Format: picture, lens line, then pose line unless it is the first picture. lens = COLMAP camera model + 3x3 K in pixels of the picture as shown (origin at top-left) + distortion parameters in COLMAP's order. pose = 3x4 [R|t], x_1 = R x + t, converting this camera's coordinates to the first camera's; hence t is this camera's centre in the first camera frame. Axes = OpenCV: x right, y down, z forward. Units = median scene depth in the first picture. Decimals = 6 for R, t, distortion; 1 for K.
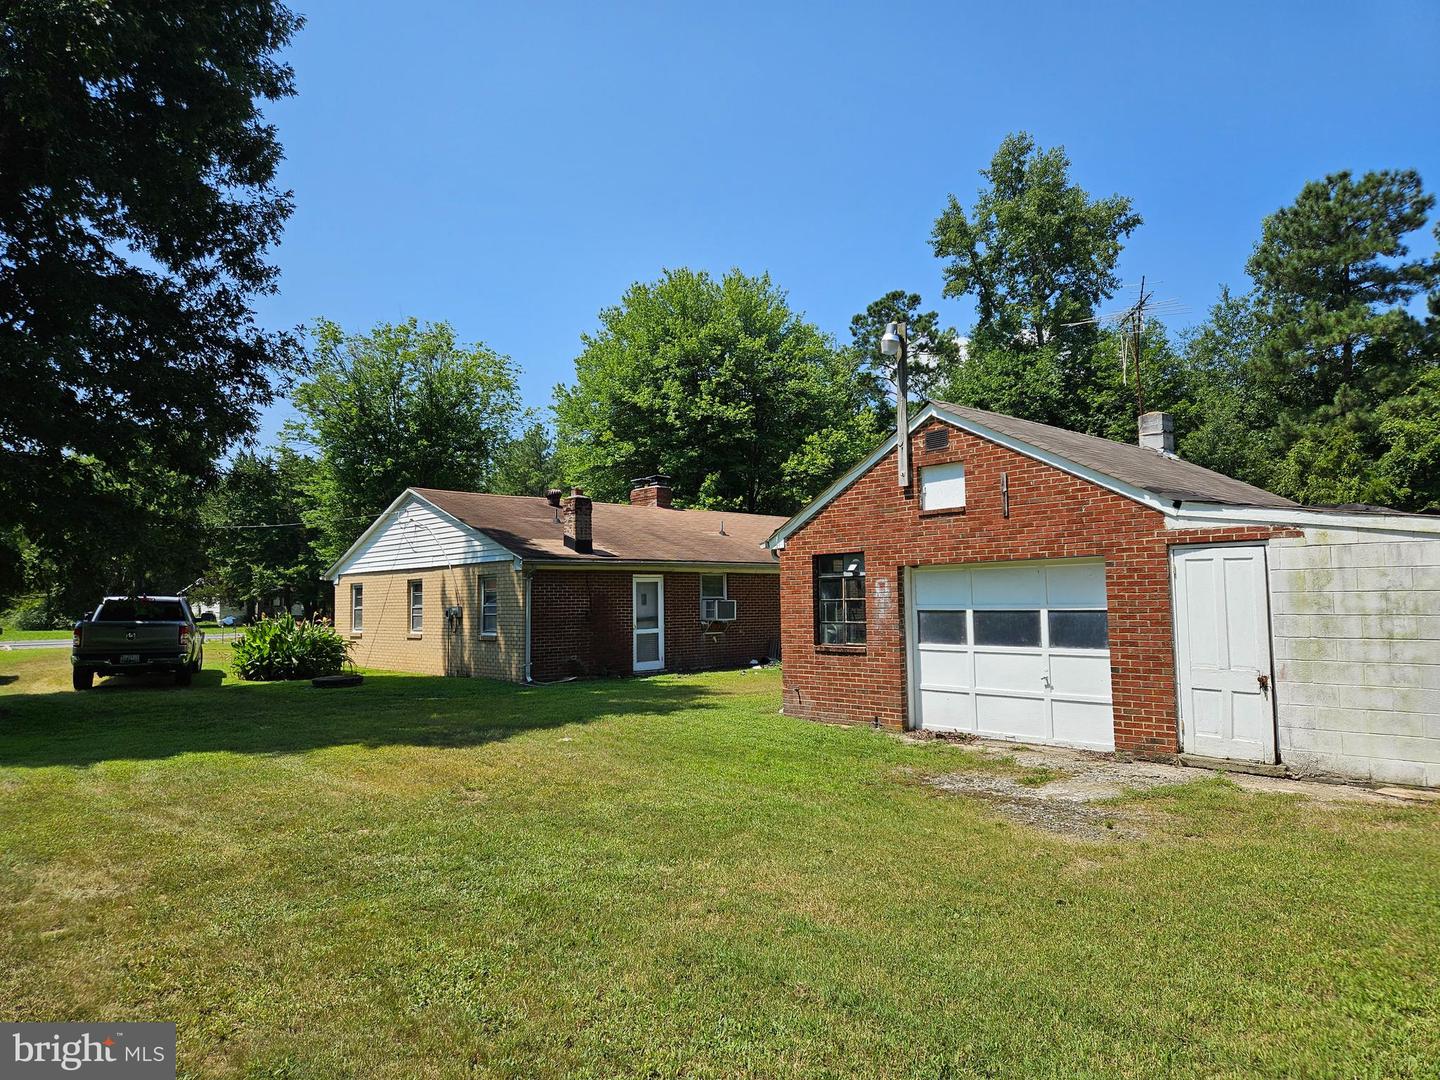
lens RADIAL K [[977.0, 0, 706.8], [0, 977.0, 532.6], [0, 0, 1]] dist [0.102011, -0.093915]
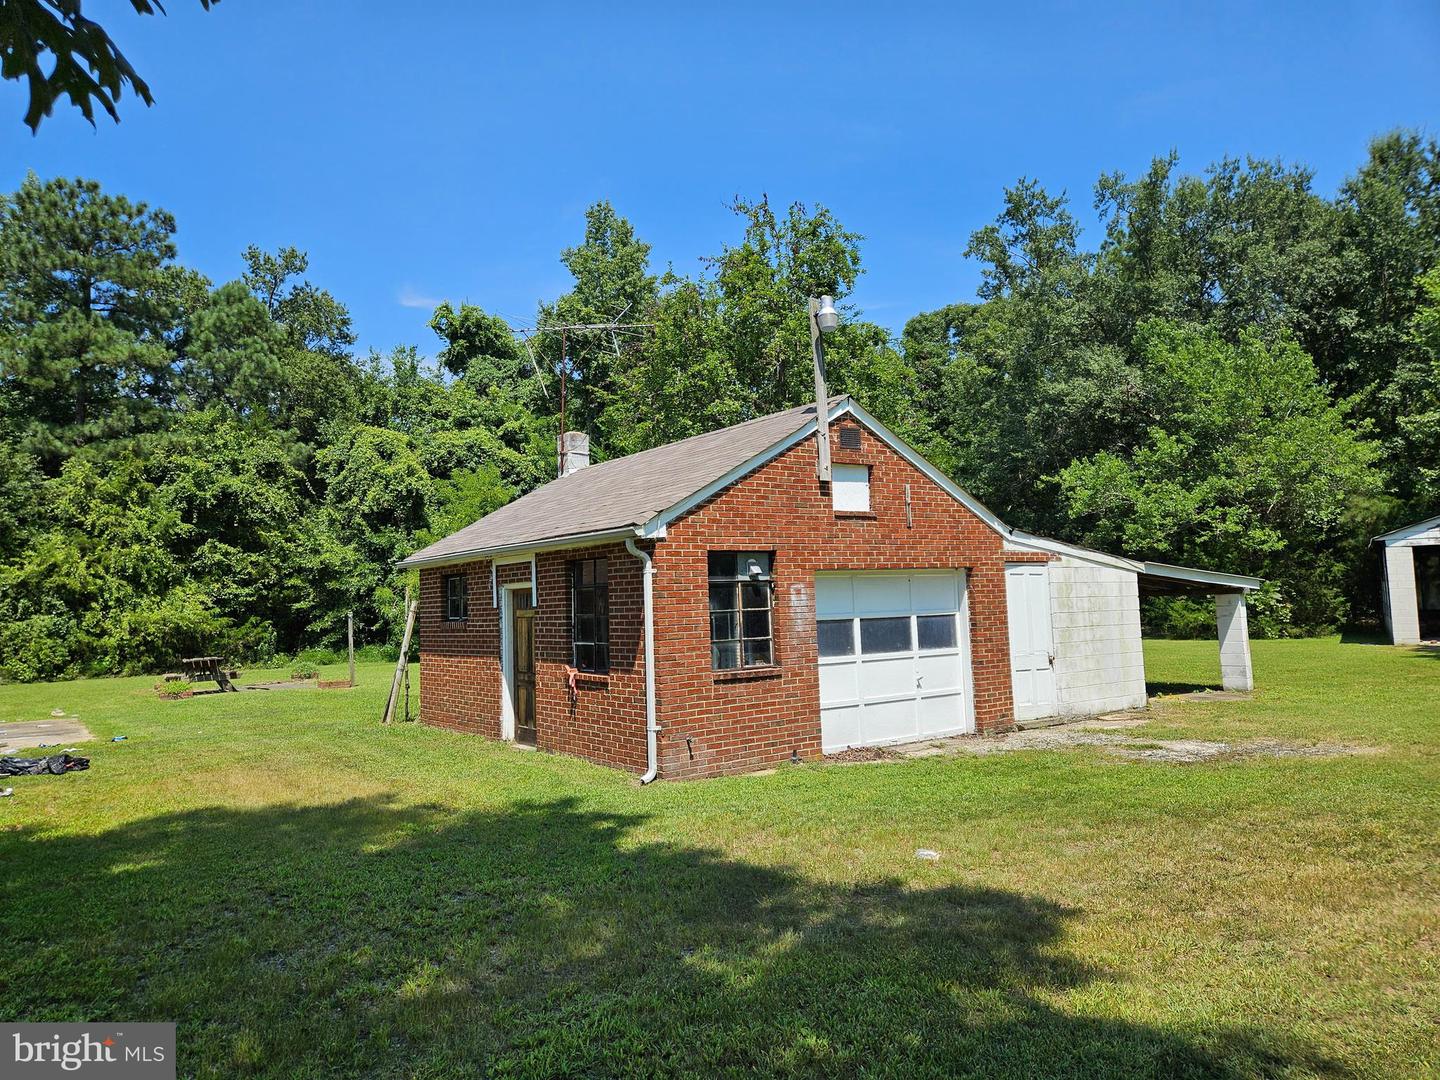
lens RADIAL K [[977.0, 0, 706.8], [0, 977.0, 532.6], [0, 0, 1]] dist [0.102011, -0.093915]
pose [[0.084525, 0.086697, 0.992643, -0.701320], [-0.037329, 0.995784, -0.083793, 0.079783], [-0.995722, -0.029972, 0.087405, 1.050778]]
